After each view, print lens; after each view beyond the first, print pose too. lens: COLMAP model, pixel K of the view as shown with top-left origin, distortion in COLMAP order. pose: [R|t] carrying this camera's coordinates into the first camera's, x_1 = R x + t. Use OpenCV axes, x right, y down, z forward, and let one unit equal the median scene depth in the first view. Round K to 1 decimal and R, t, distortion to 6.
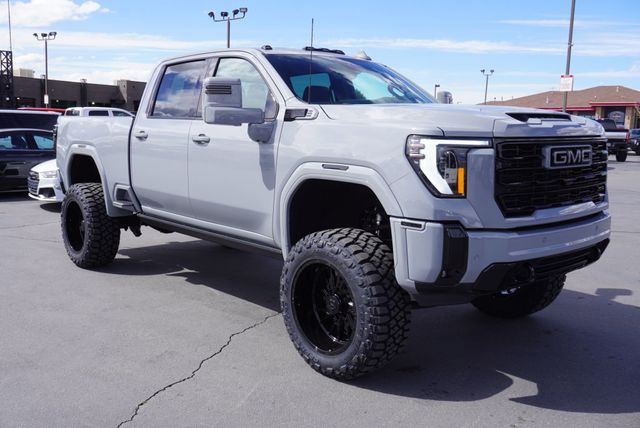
lens RADIAL K [[619.8, 0, 320.0], [0, 619.8, 214.0], [0, 0, 1]] dist [0.010089, 0.013007]
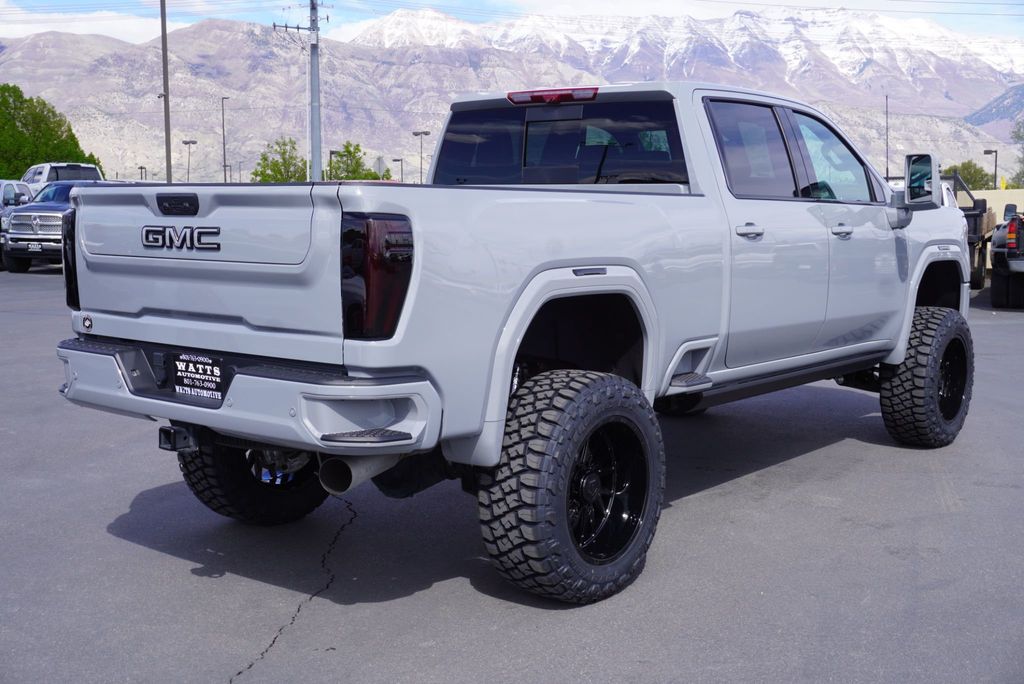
lens RADIAL K [[1229.9, 0, 512.0], [0, 1229.9, 342.0], [0, 0, 1]] dist [0.092589, -0.022990]
pose [[-0.209478, -0.116617, 0.970834, -1.927075], [0.131565, 0.980473, 0.146163, -0.323059], [-0.968922, 0.158346, -0.190045, 2.128493]]
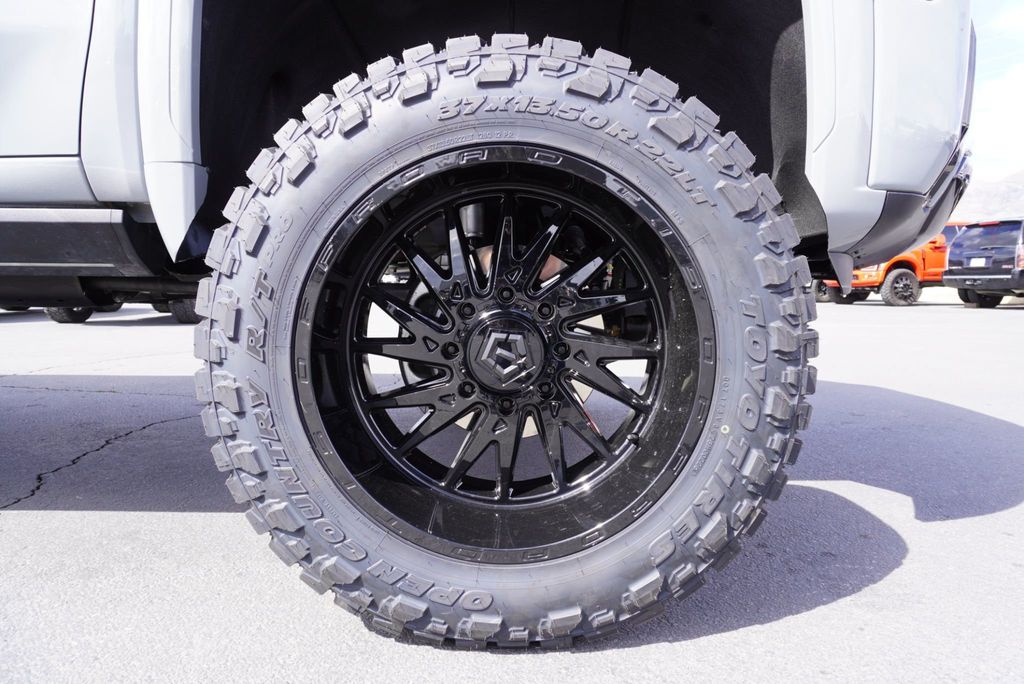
lens RADIAL K [[650.1, 0, 512.0], [0, 650.1, 342.0], [0, 0, 1]] dist [-0.036958, 0.000390]
pose [[0.680894, -0.062380, 0.729721, -0.170275], [0.104189, 0.994483, -0.012204, 0.148114], [-0.724933, 0.084338, 0.683636, 0.841877]]
